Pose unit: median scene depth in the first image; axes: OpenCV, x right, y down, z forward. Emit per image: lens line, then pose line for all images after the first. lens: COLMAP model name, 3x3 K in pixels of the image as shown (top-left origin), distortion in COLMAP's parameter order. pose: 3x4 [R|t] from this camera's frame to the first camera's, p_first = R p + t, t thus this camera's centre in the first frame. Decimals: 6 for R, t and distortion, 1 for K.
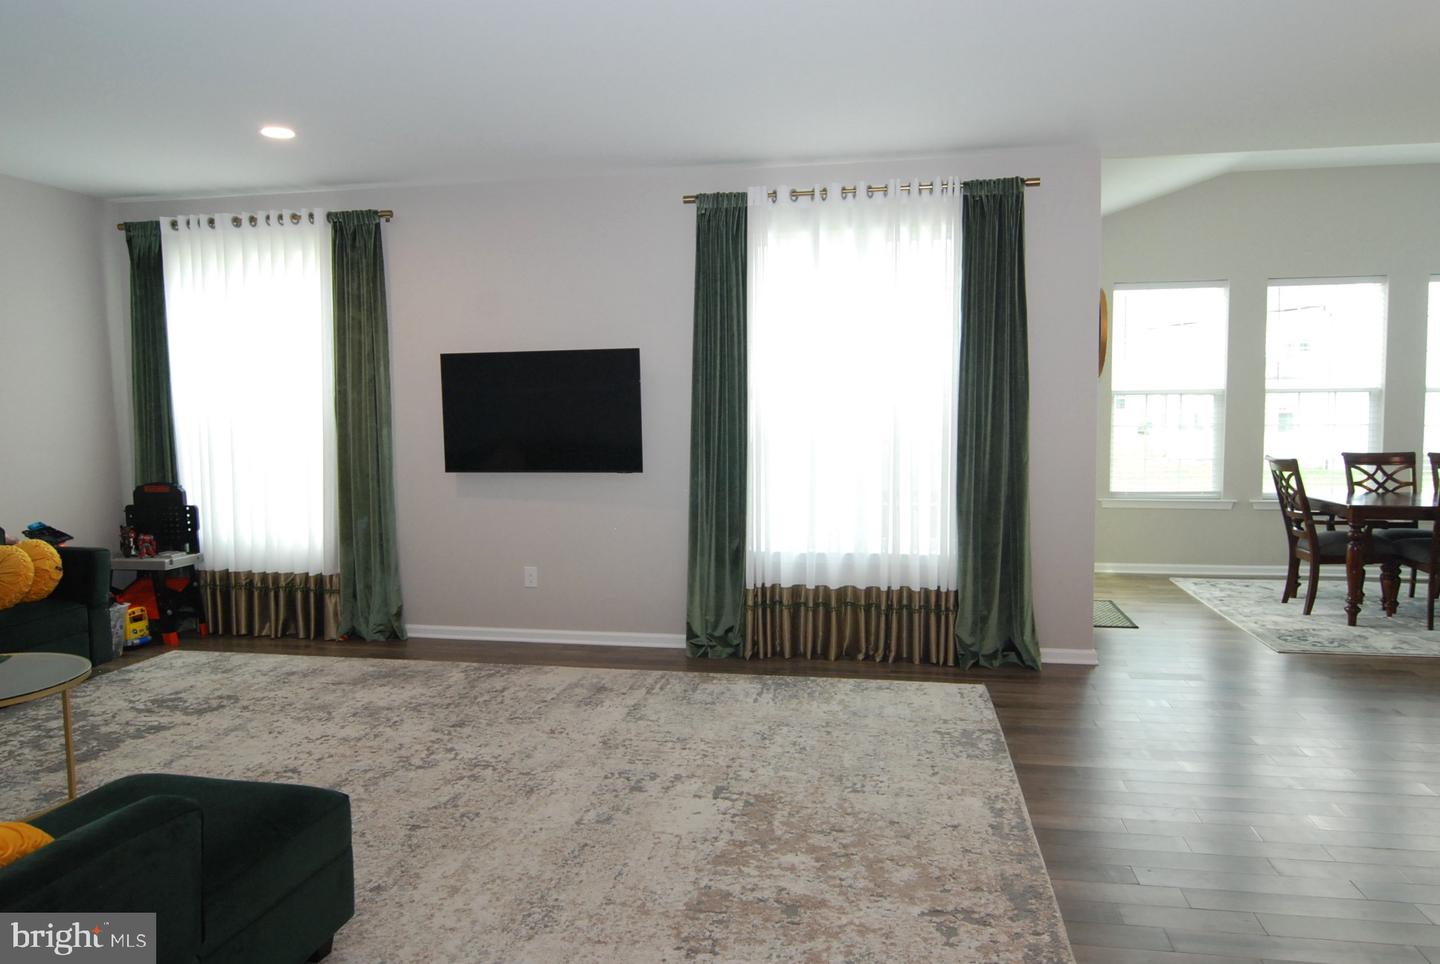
lens RADIAL K [[984.8, 0, 718.3], [0, 984.8, 487.1], [0, 0, 1]] dist [0.001256, -0.013571]
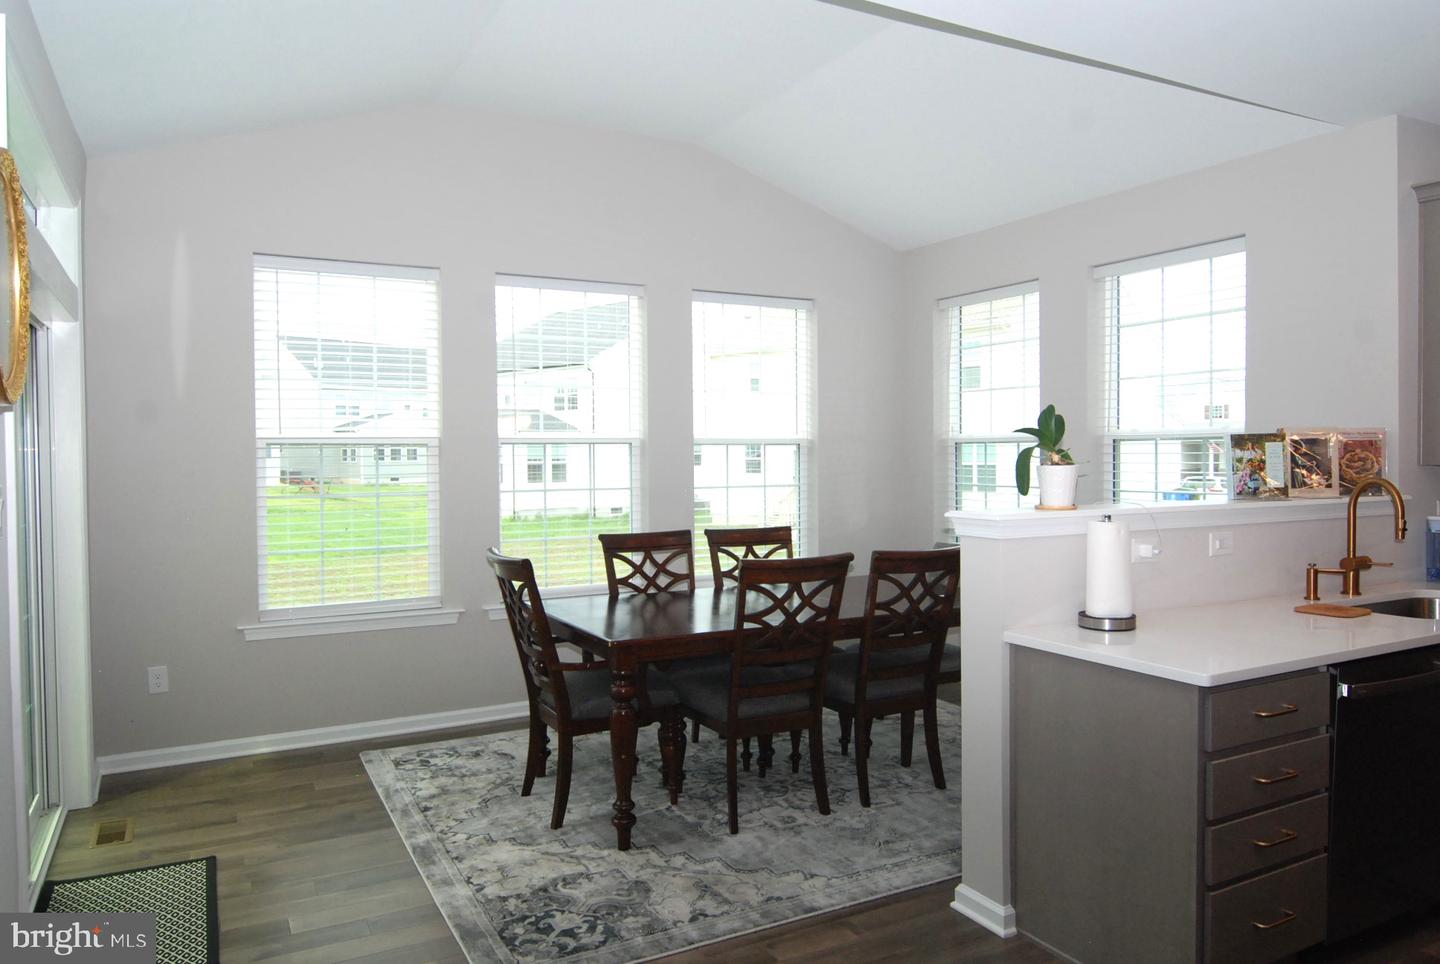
lens RADIAL K [[984.8, 0, 719.6], [0, 984.8, 483.4], [0, 0, 1]] dist [0.001256, -0.013571]
pose [[0.778293, -0.013816, 0.627750, 0.288558], [0.043870, 0.998511, -0.032415, -0.045572], [-0.626367, 0.052768, 0.777740, 0.442587]]
